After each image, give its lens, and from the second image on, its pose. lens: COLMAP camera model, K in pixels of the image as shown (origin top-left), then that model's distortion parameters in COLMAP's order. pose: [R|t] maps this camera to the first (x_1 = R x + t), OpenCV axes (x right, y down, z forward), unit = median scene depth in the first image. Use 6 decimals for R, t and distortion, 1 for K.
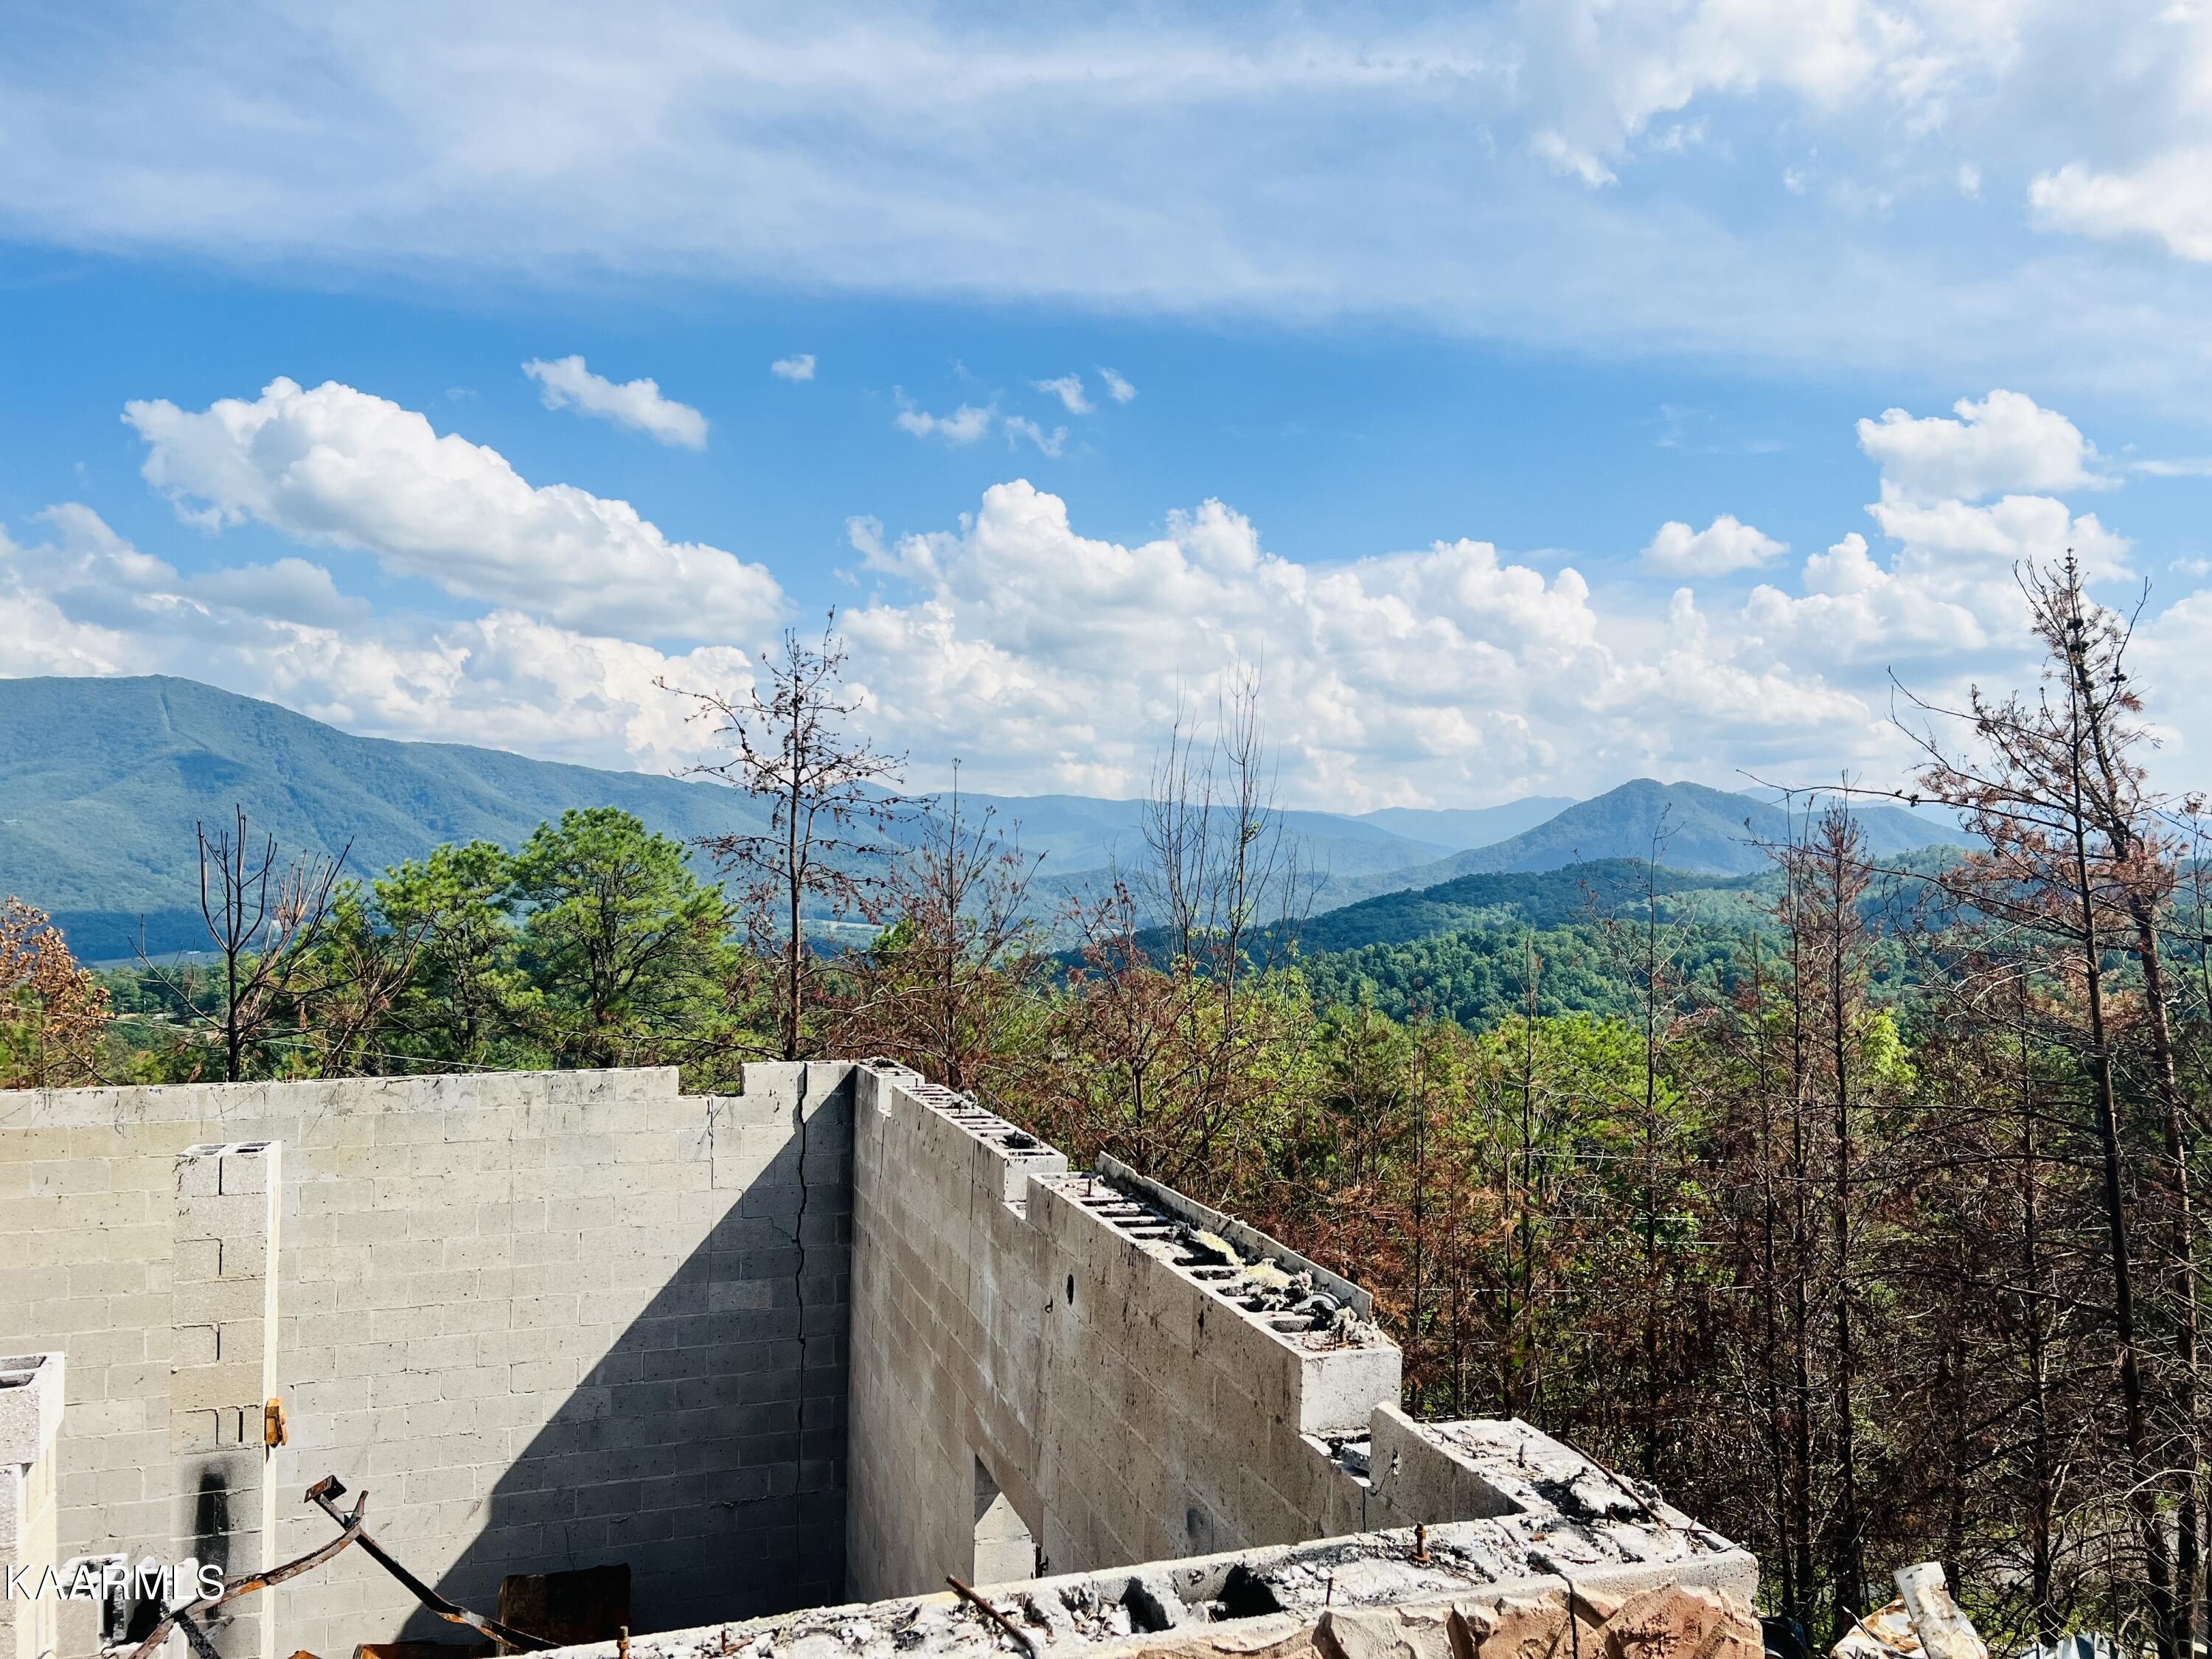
lens RADIAL K [[1680.5, 0, 1135.3], [0, 1680.5, 821.7], [0, 0, 1]] dist [0.056442, -0.079217]
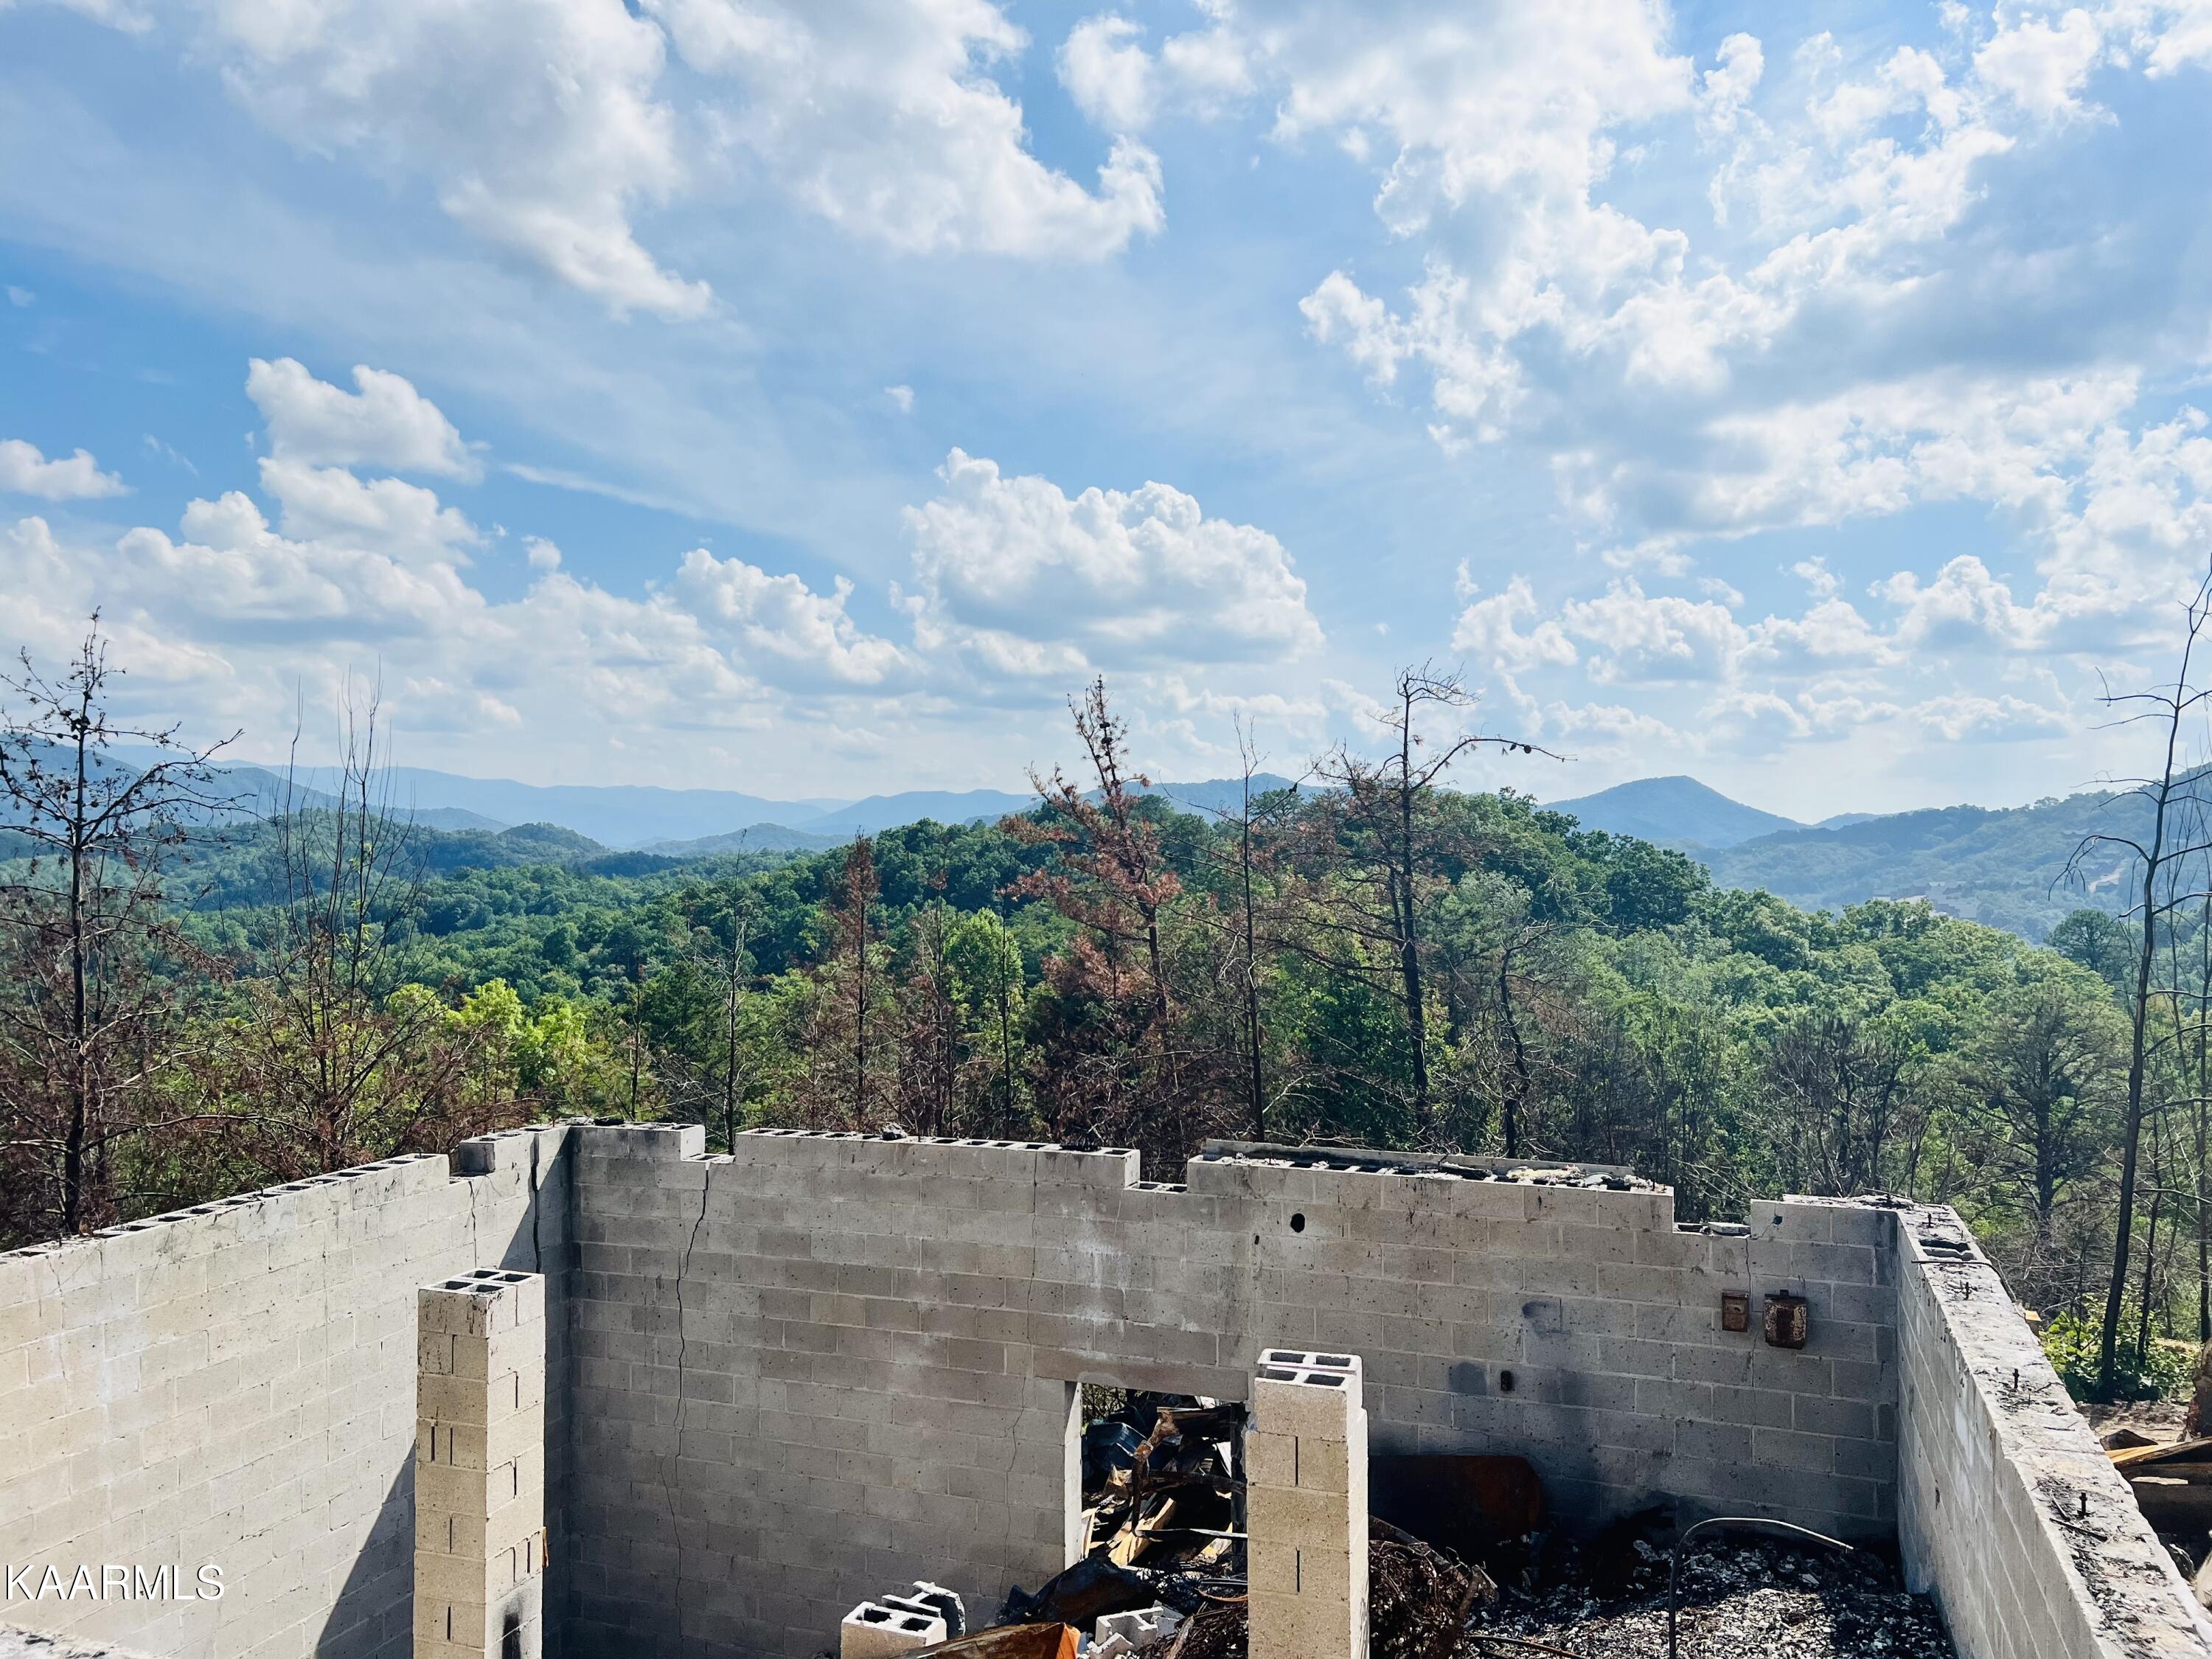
lens RADIAL K [[1680.5, 0, 1135.3], [0, 1680.5, 821.7], [0, 0, 1]] dist [0.056442, -0.079217]
pose [[0.631402, -0.007601, 0.775418, -1.021210], [-0.006256, 0.999869, 0.014896, -0.078254], [-0.775430, -0.014257, 0.631272, 0.118502]]
